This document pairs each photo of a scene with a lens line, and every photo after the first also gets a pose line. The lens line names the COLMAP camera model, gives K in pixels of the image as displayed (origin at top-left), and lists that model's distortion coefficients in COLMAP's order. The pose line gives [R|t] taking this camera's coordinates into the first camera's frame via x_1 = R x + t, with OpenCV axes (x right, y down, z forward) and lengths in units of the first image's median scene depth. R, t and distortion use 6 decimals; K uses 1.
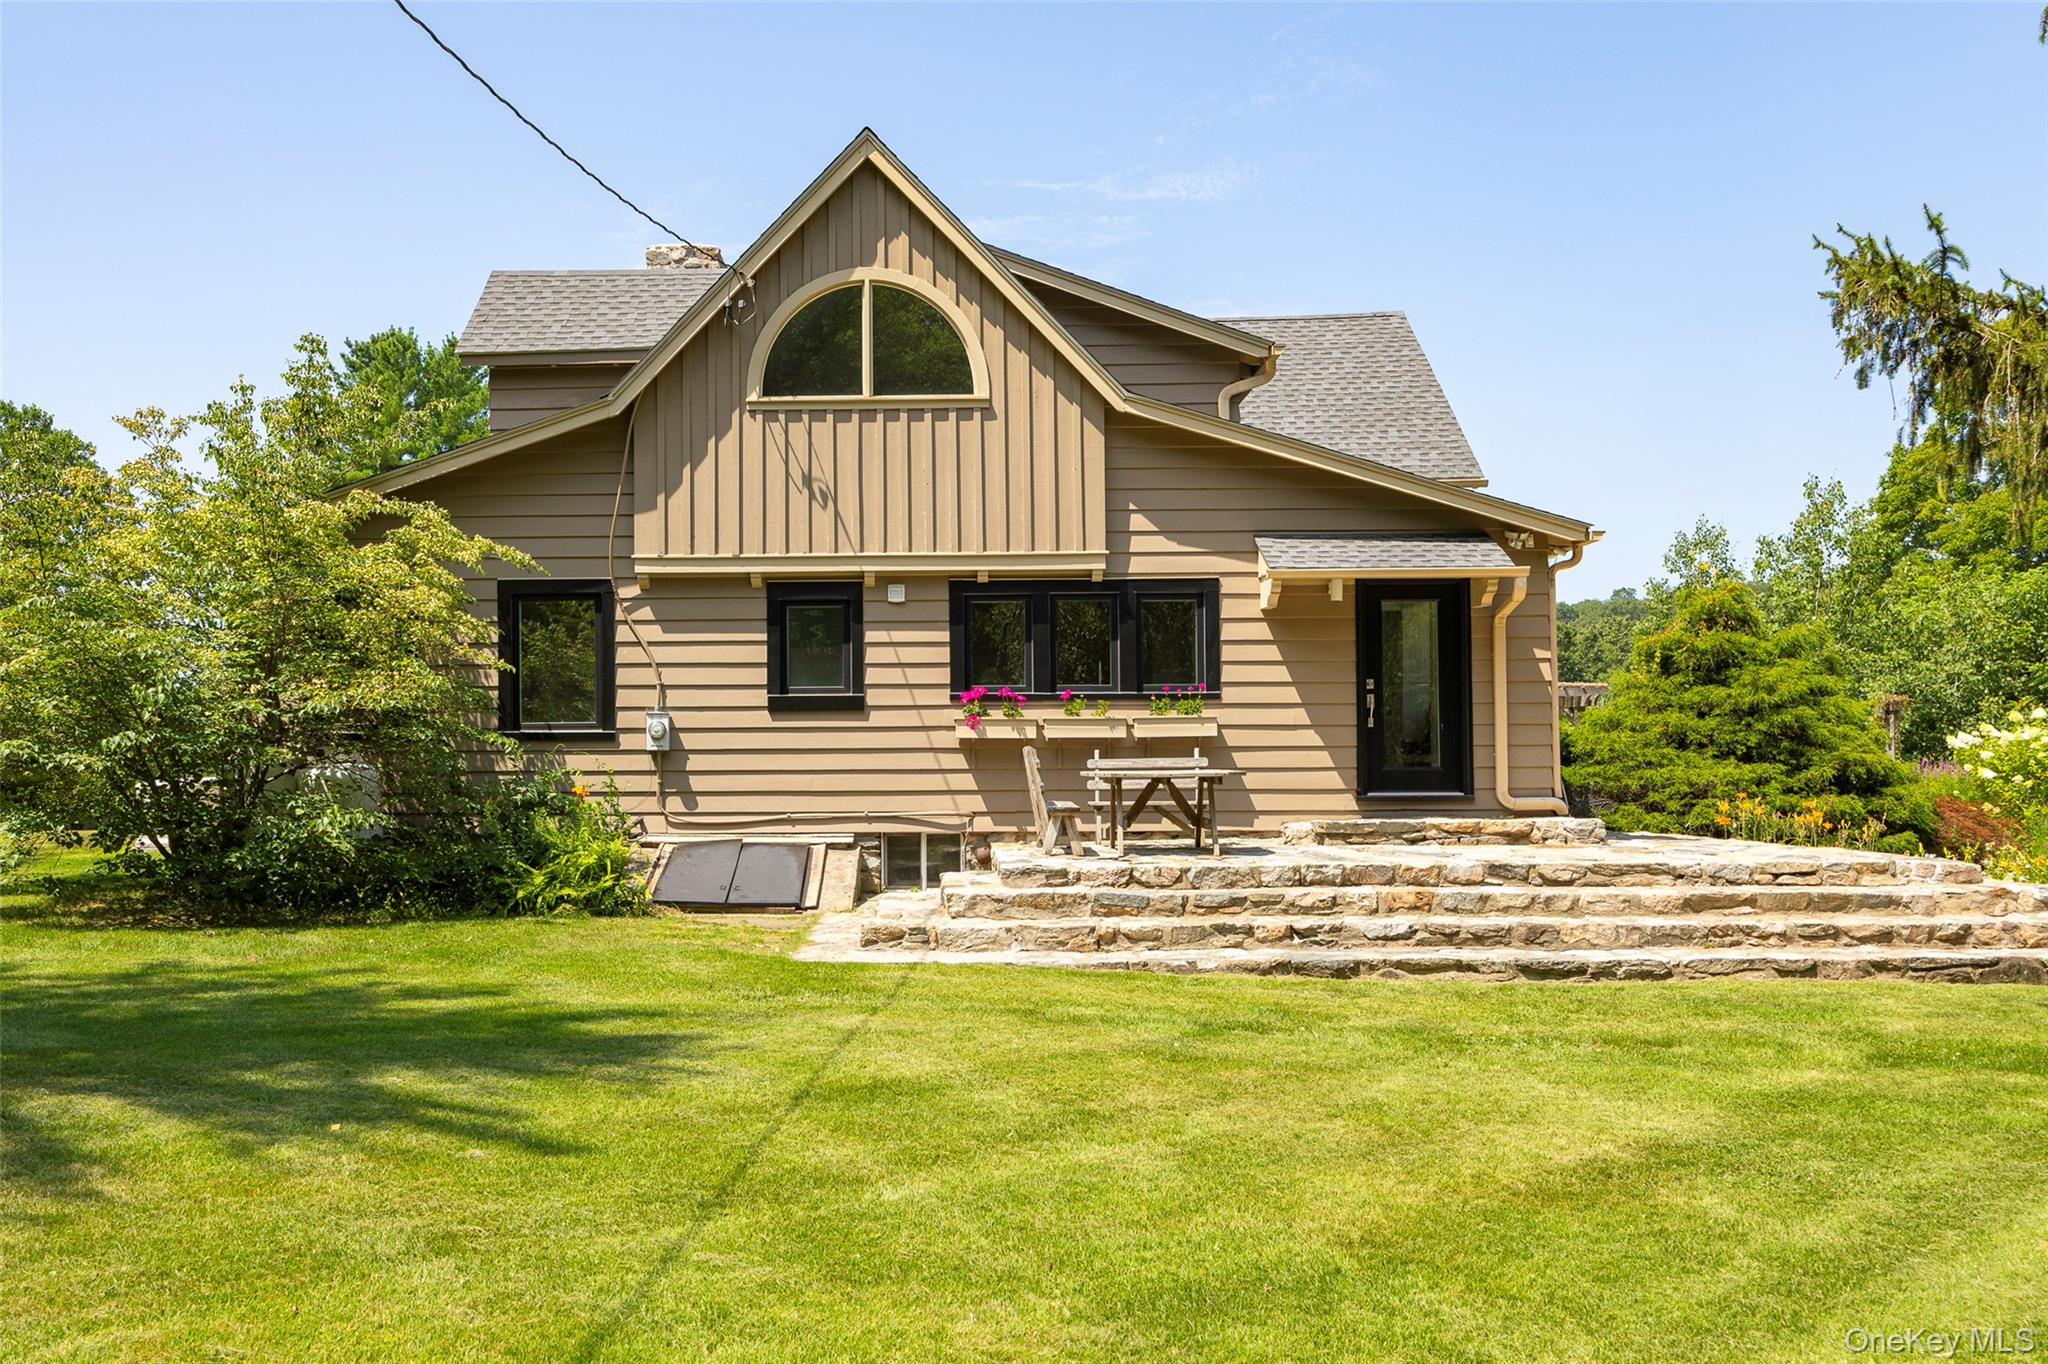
lens RADIAL K [[1811.8, 0, 1024.0], [0, 1811.8, 682.0], [0, 0, 1]] dist [0.005344, 0.002613]
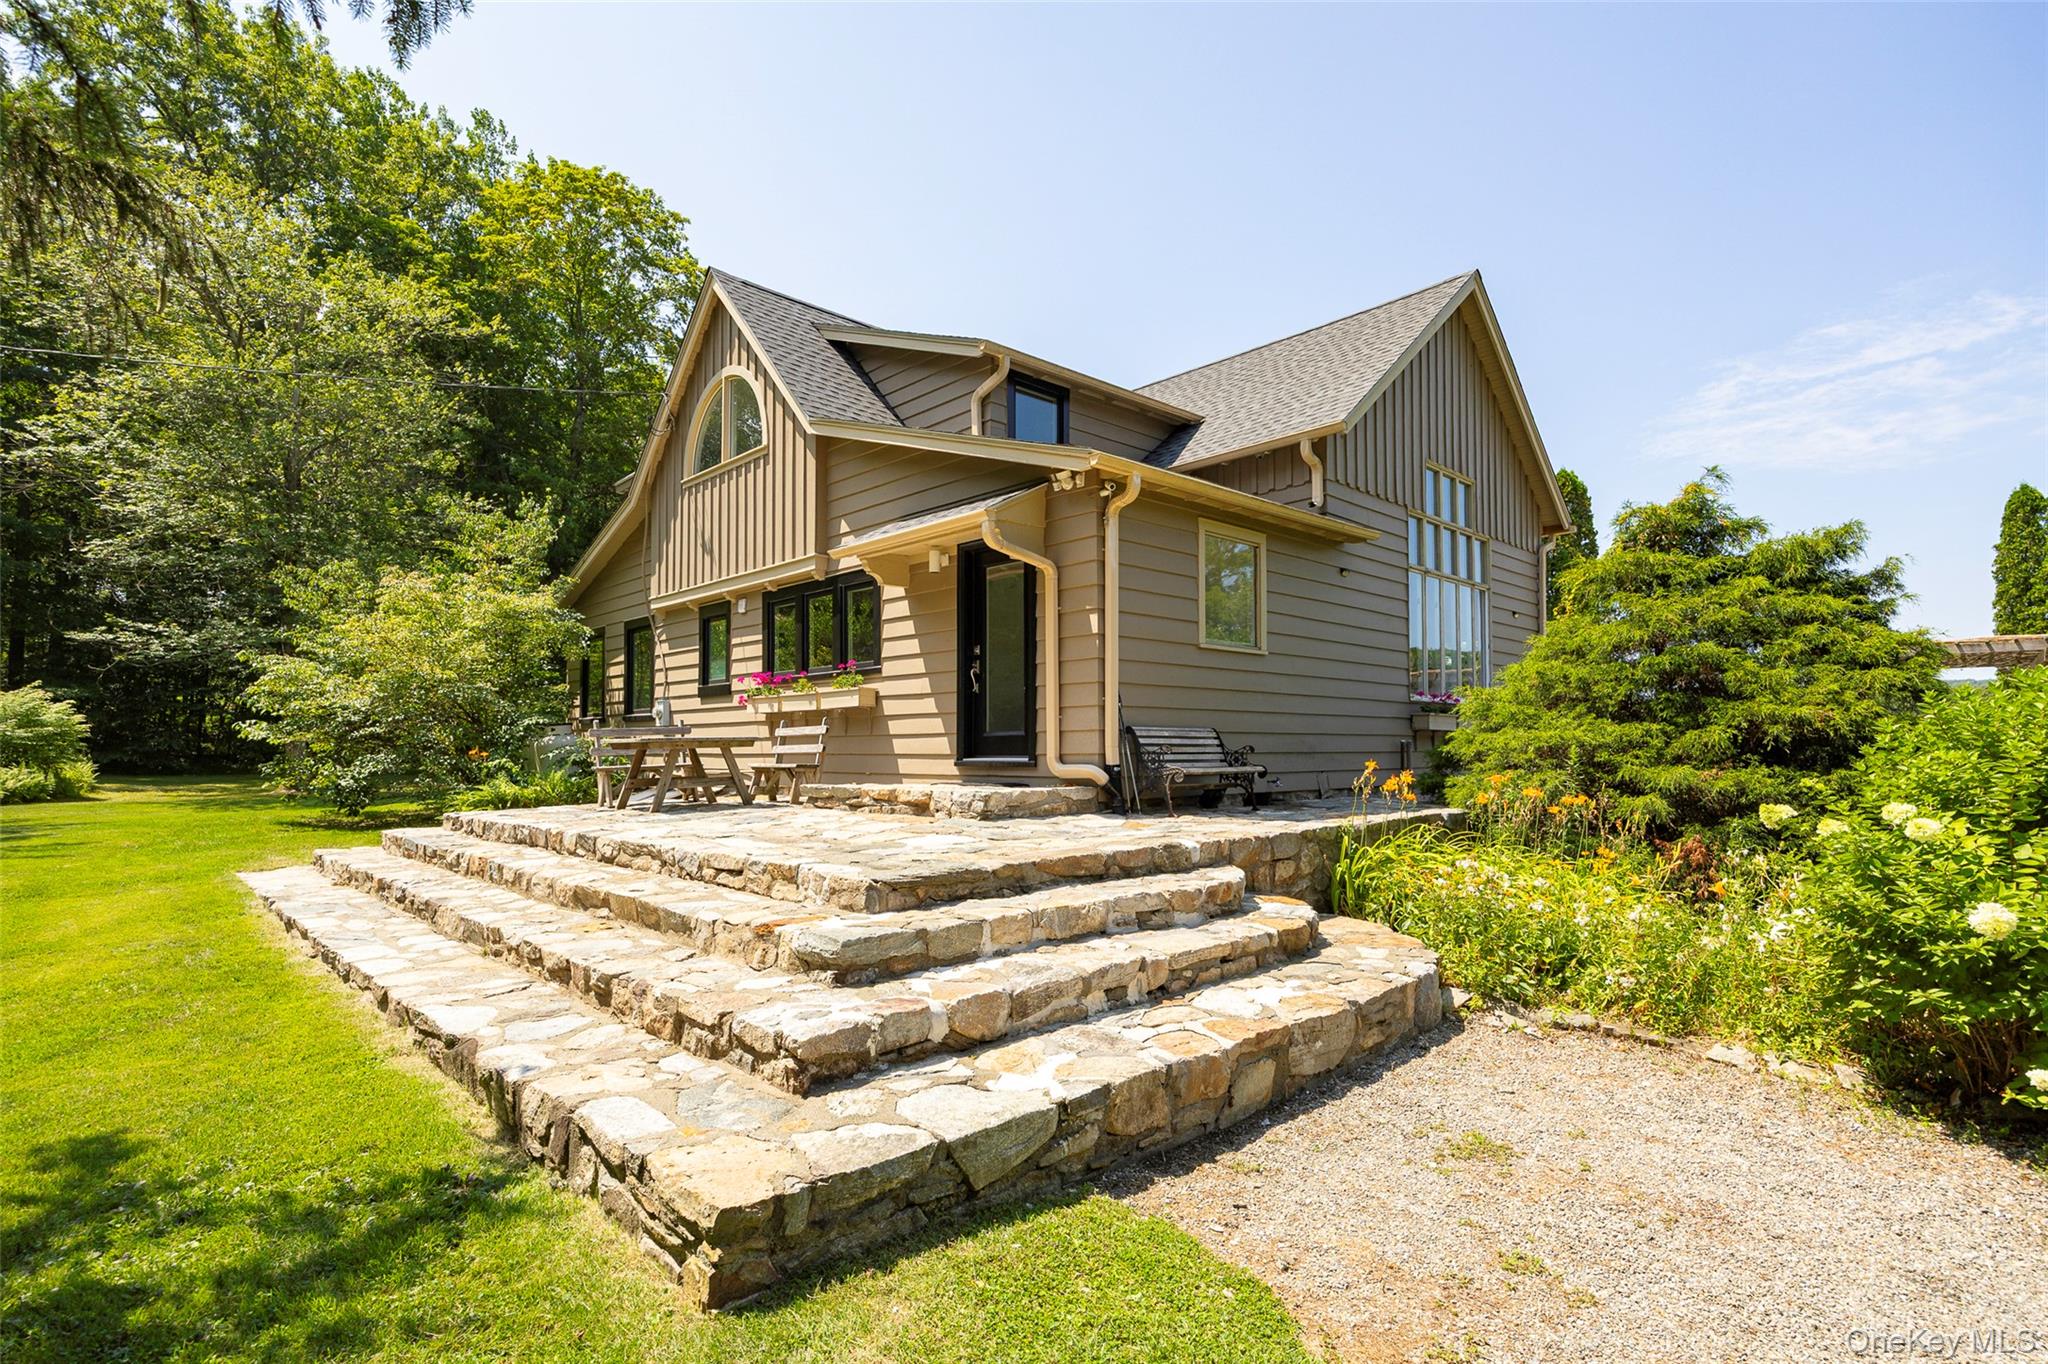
lens RADIAL K [[1038.0, 0, 1024.0], [0, 1038.0, 682.0], [0, 0, 1]] dist [-0.000987, -0.000046]
pose [[0.697618, -0.045134, -0.715047, 0.623983], [0.035795, 0.998963, -0.028133, 0.035926], [0.715576, -0.005969, 0.698510, 0.616008]]
